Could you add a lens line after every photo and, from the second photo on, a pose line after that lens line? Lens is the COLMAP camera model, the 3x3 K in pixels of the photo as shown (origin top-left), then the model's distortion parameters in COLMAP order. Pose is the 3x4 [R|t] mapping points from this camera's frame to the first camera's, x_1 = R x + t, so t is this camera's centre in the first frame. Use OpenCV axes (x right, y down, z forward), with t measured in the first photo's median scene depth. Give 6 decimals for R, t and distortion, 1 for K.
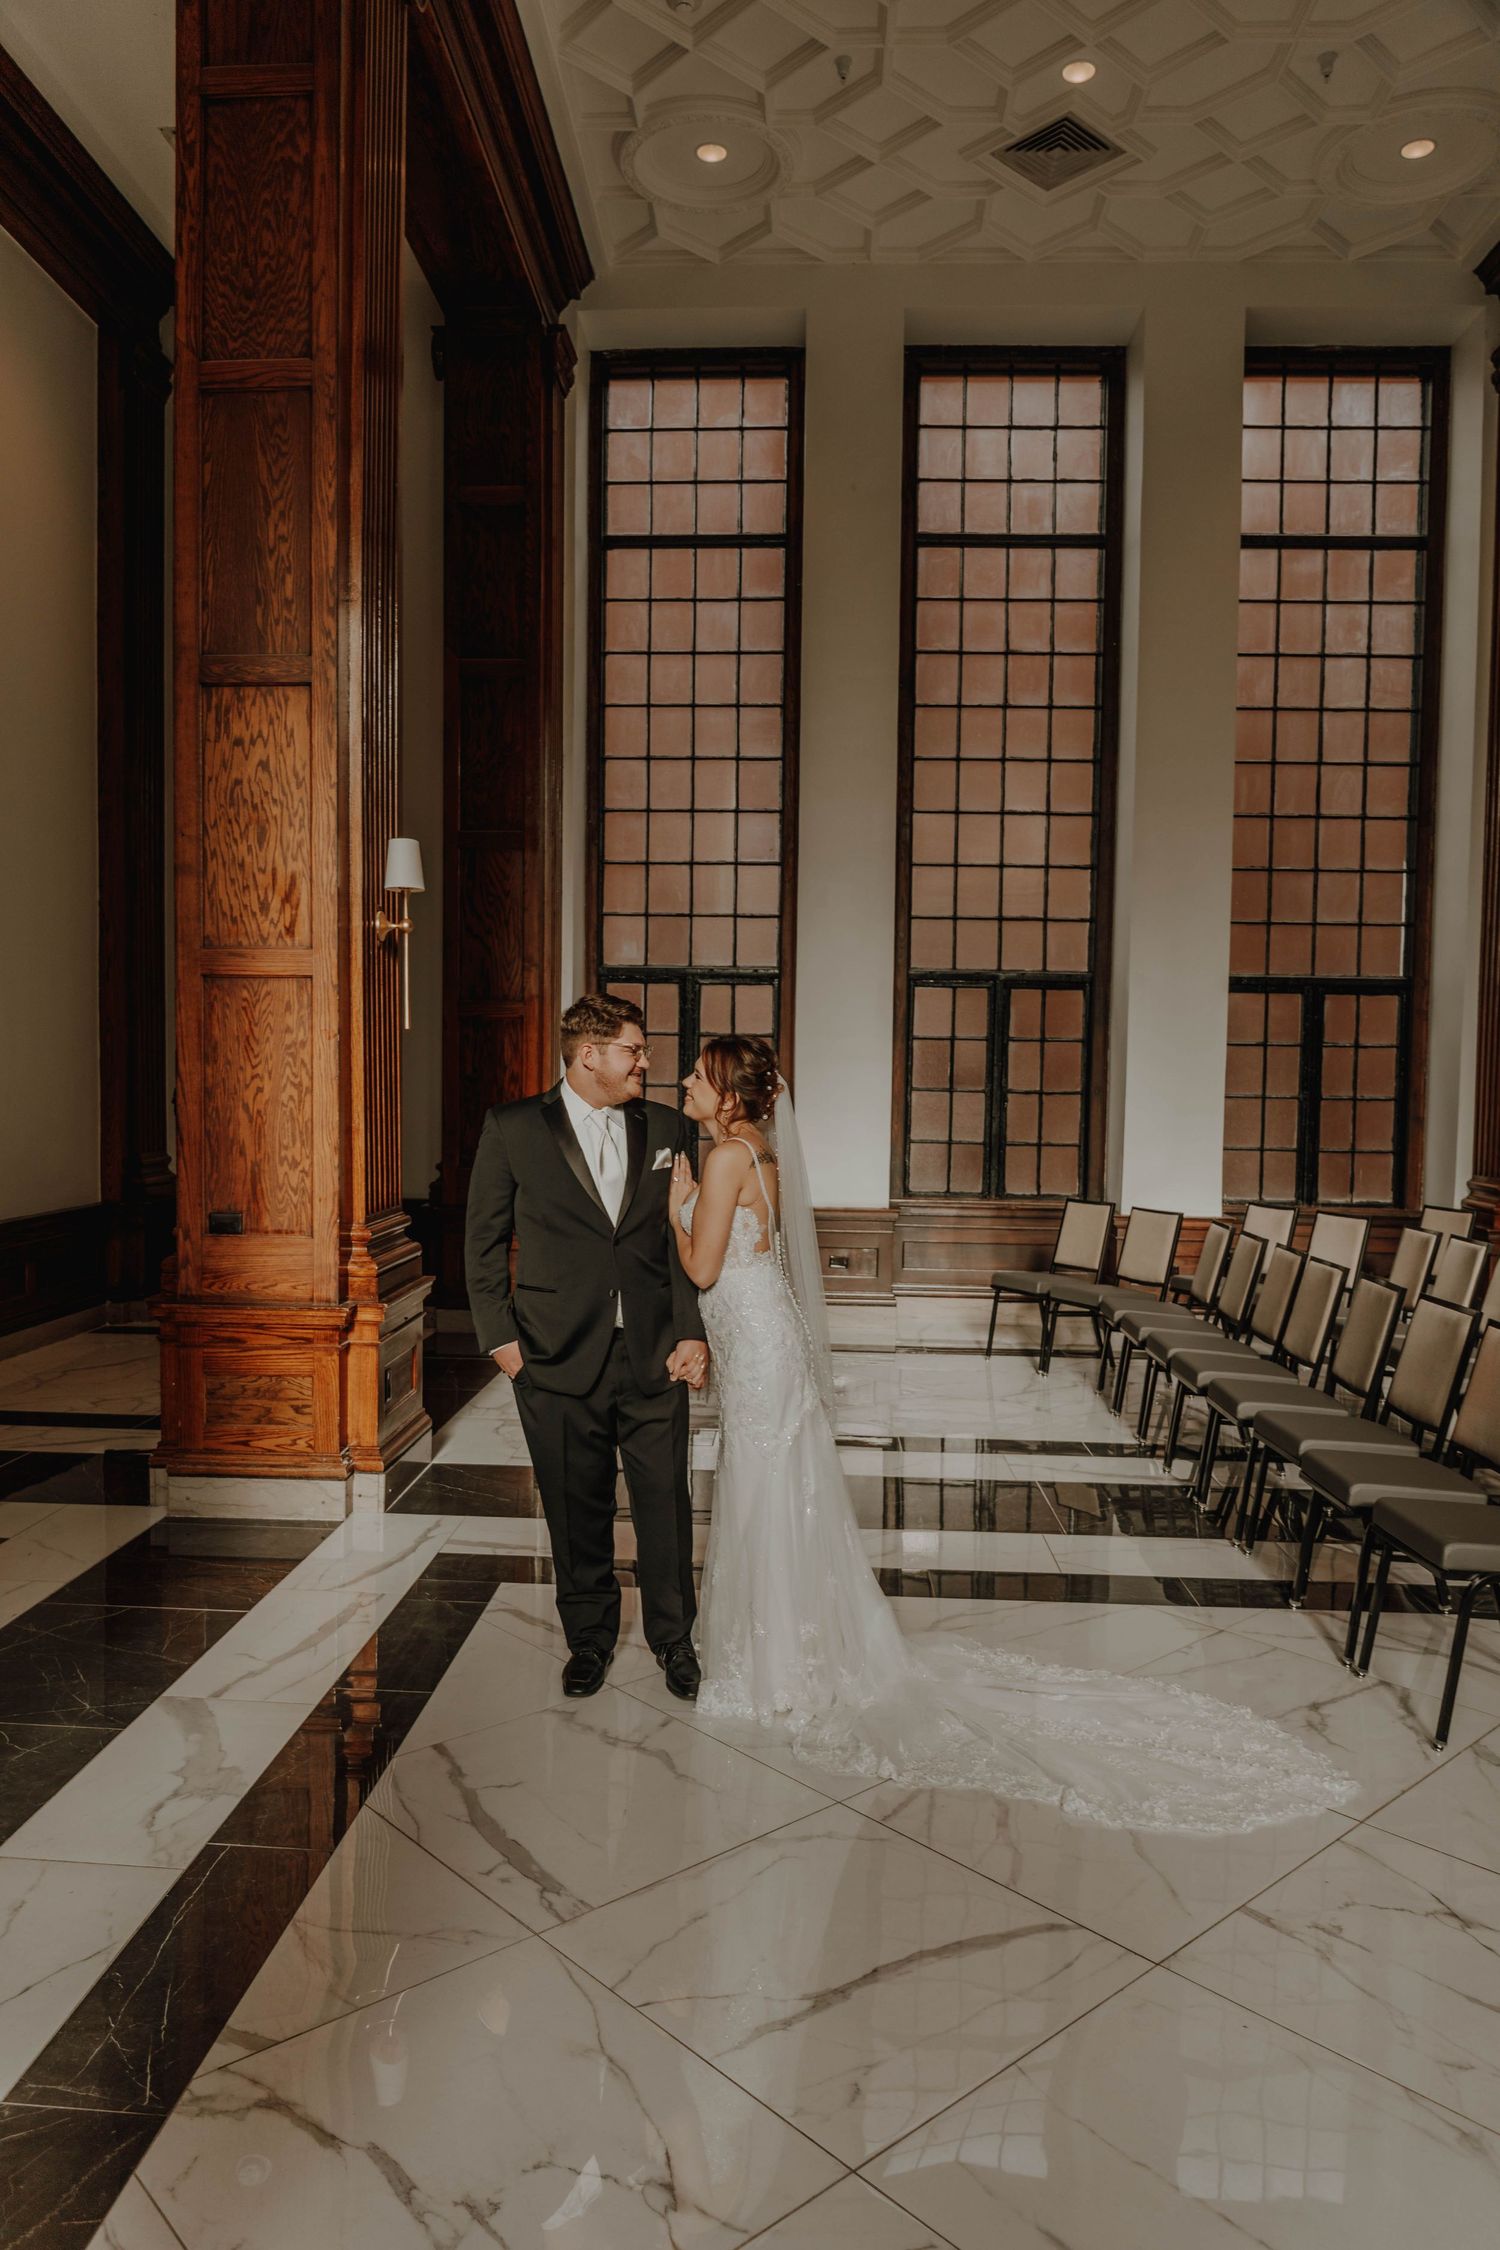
lens RADIAL K [[1528.0, 0, 735.0], [0, 1528.0, 1134.8], [0, 0, 1]] dist [-0.007392, -0.019979]
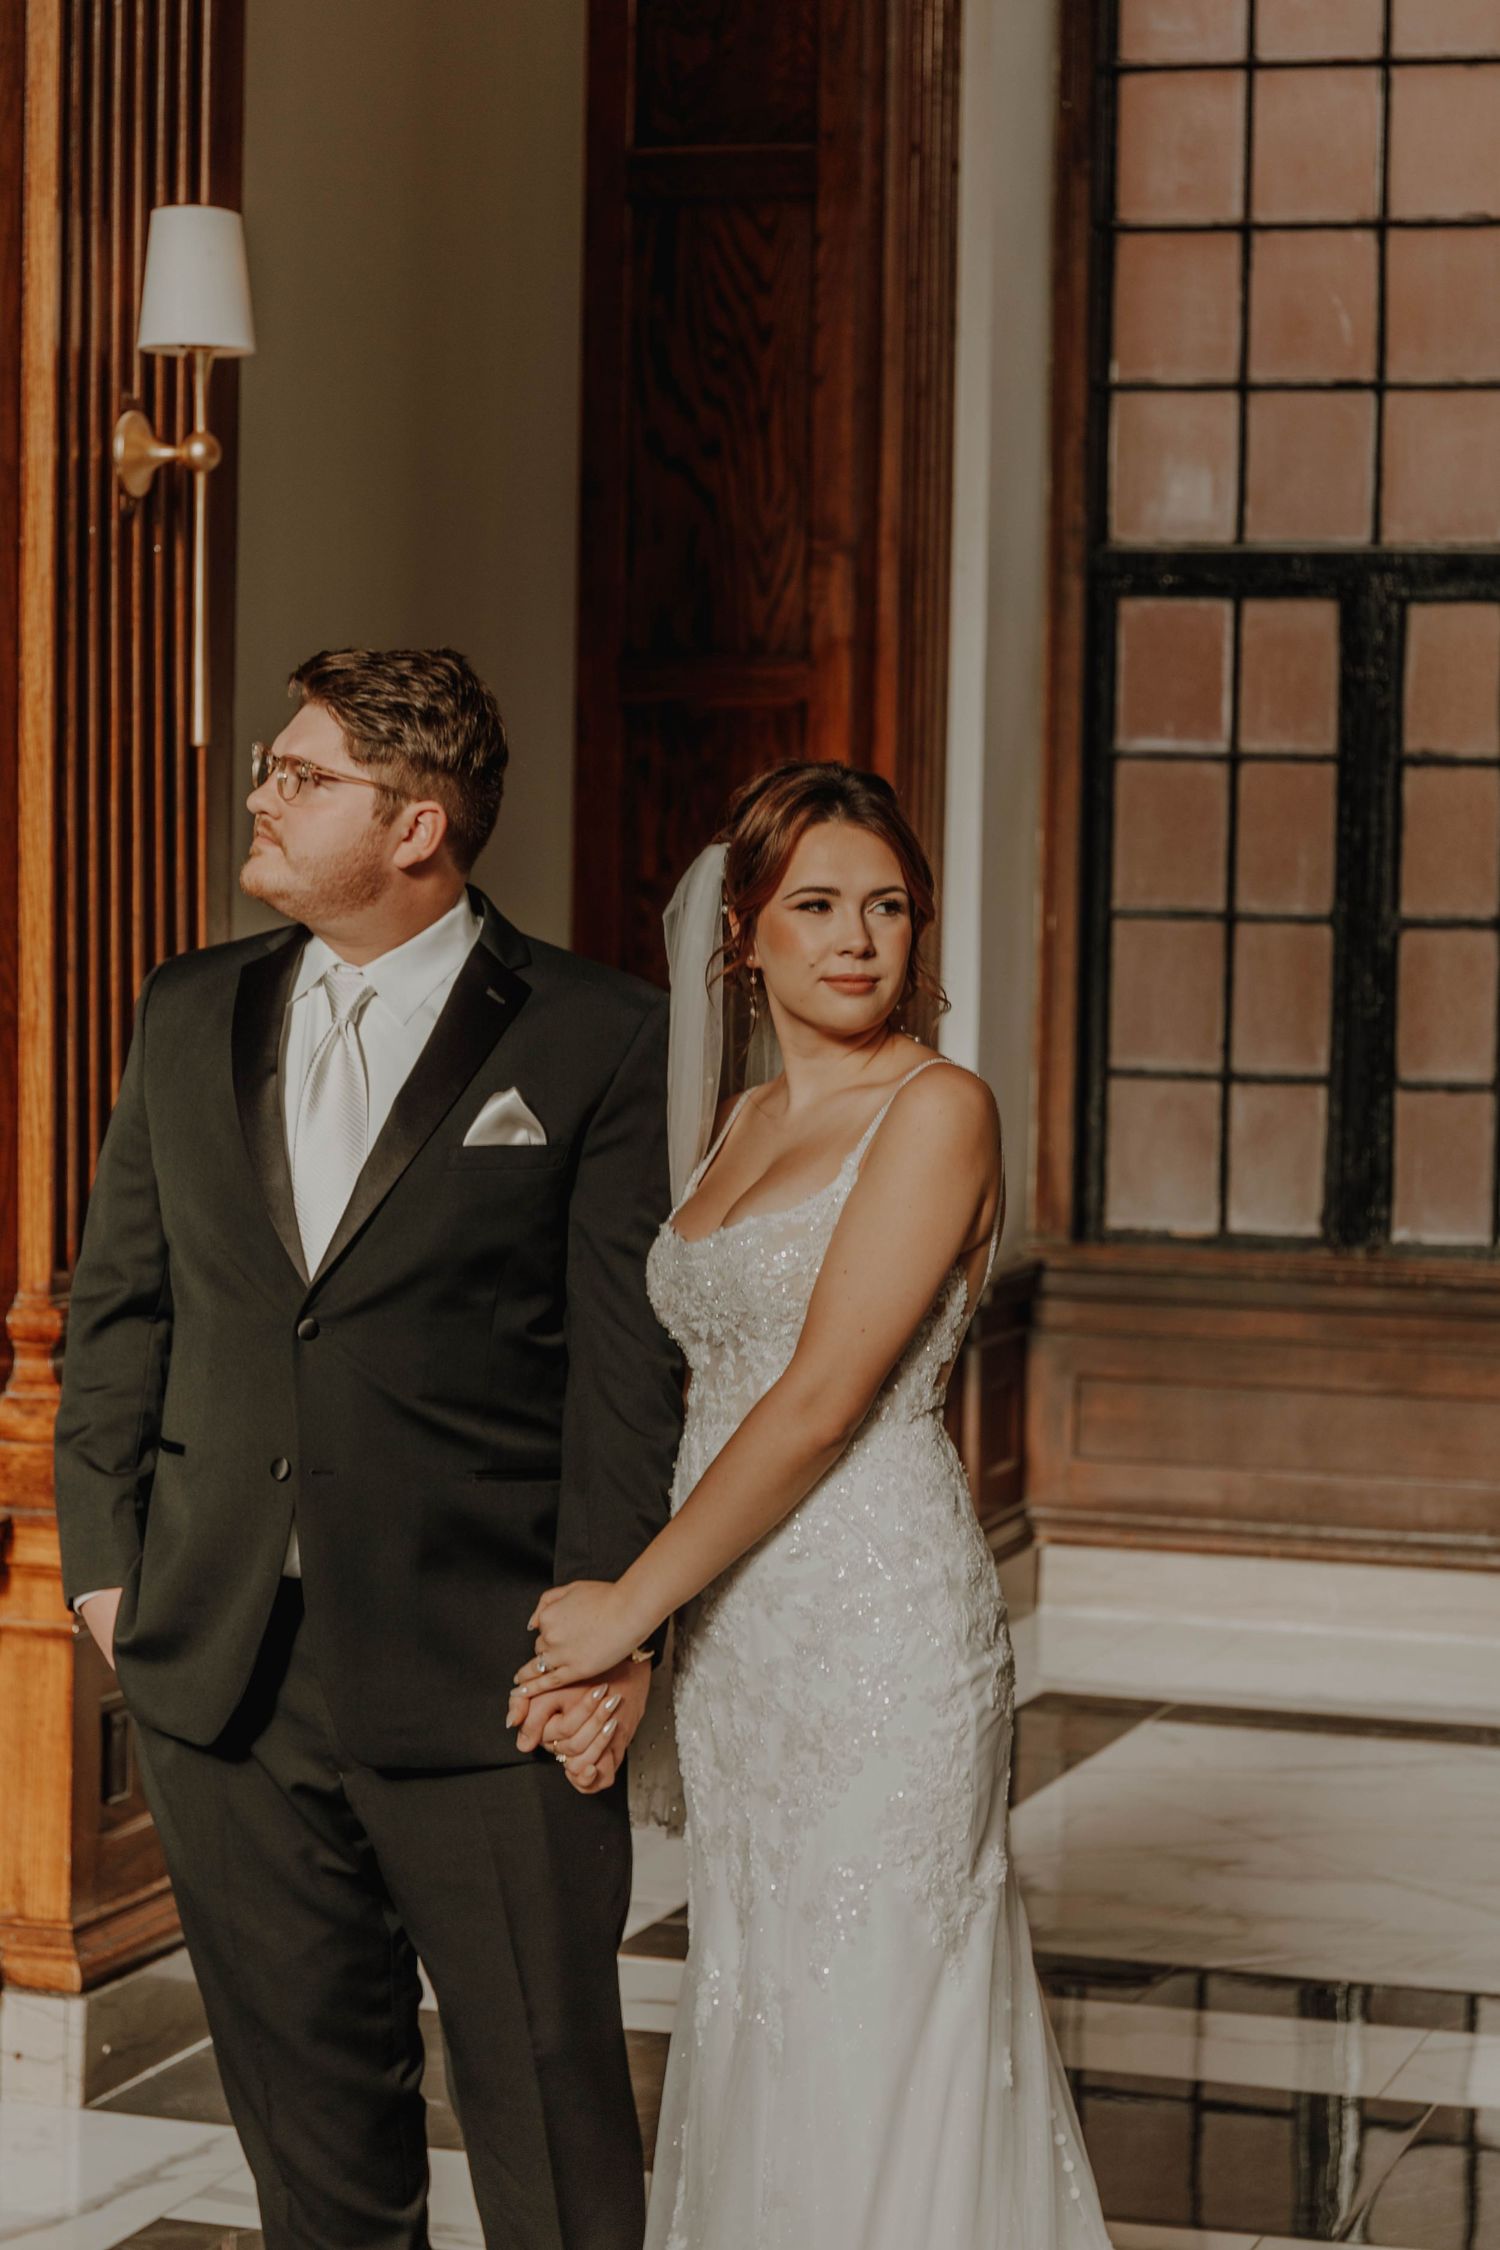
lens RADIAL K [[5041.1, 0, 753.4], [0, 5041.1, 980.1], [0, 0, 1]] dist [-0.107884, -0.044024]
pose [[0.966114, 0.010686, -0.257896, 0.147605], [-0.016017, 0.999699, -0.018581, 0.003181], [0.257620, 0.022082, 0.965994, -0.059421]]
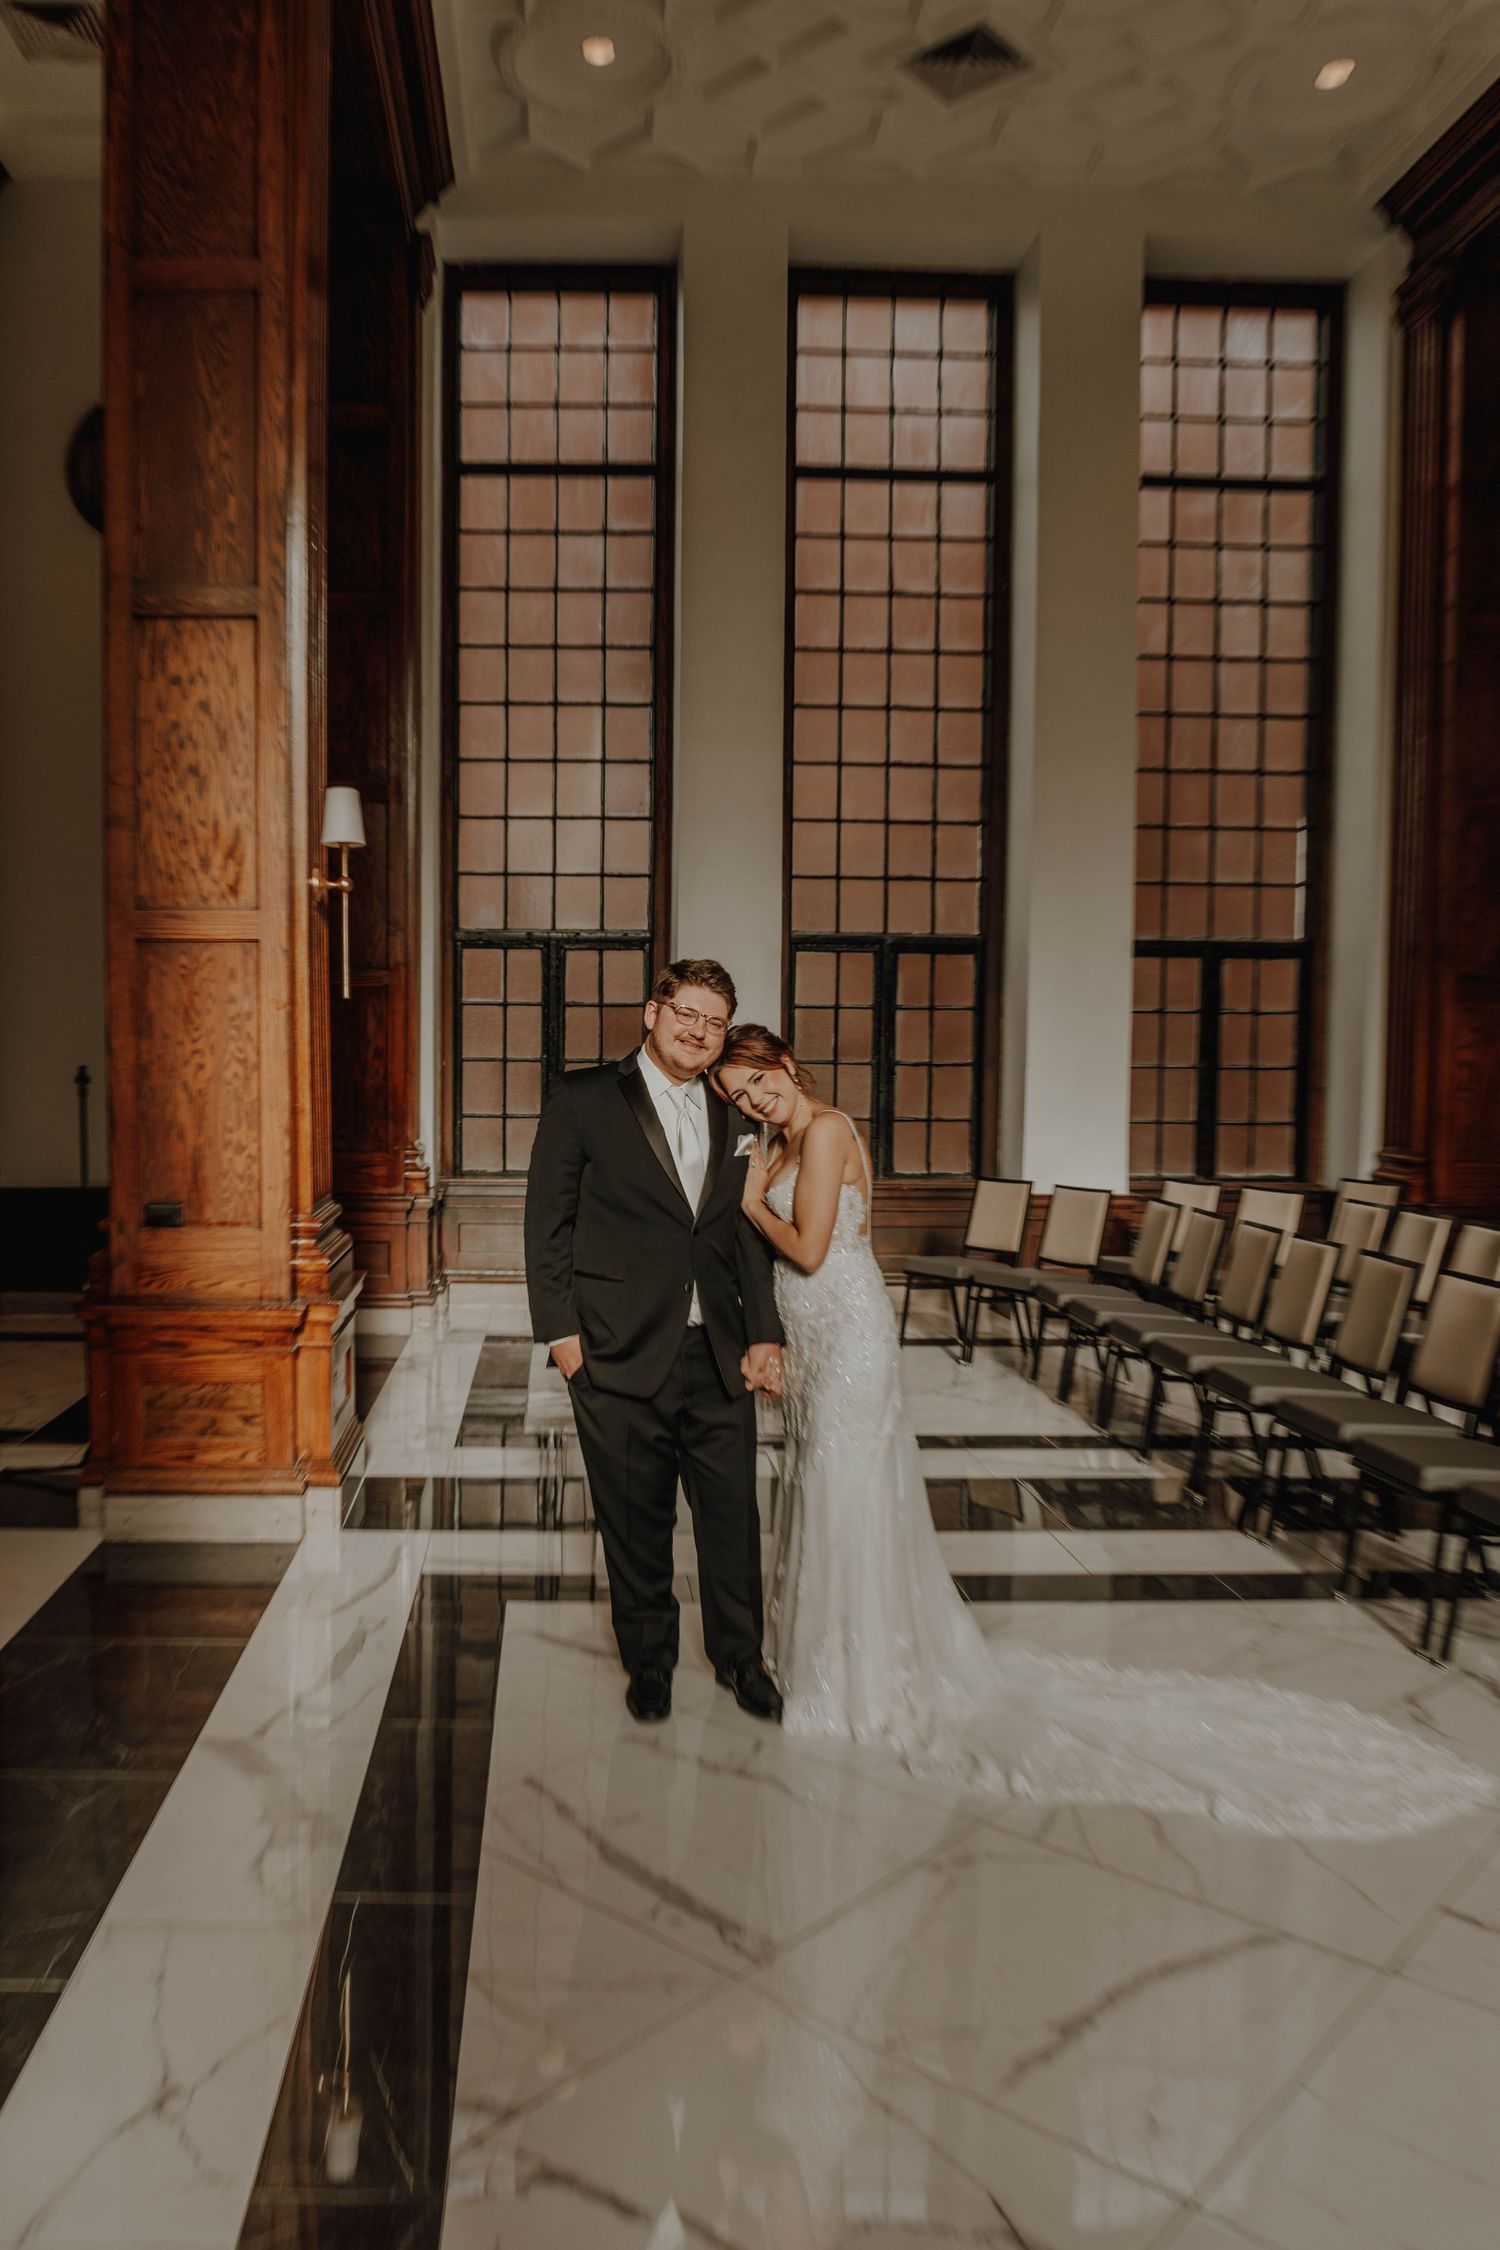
lens RADIAL K [[1650.9, 0, 583.0], [0, 1650.9, 1133.7], [0, 0, 1]] dist [-0.059820, 0.033030]
pose [[0.997588, -0.011149, 0.068515, -0.101861], [0.010330, 0.999871, 0.012301, 0.000361], [-0.068643, -0.011563, 0.997574, 0.010434]]
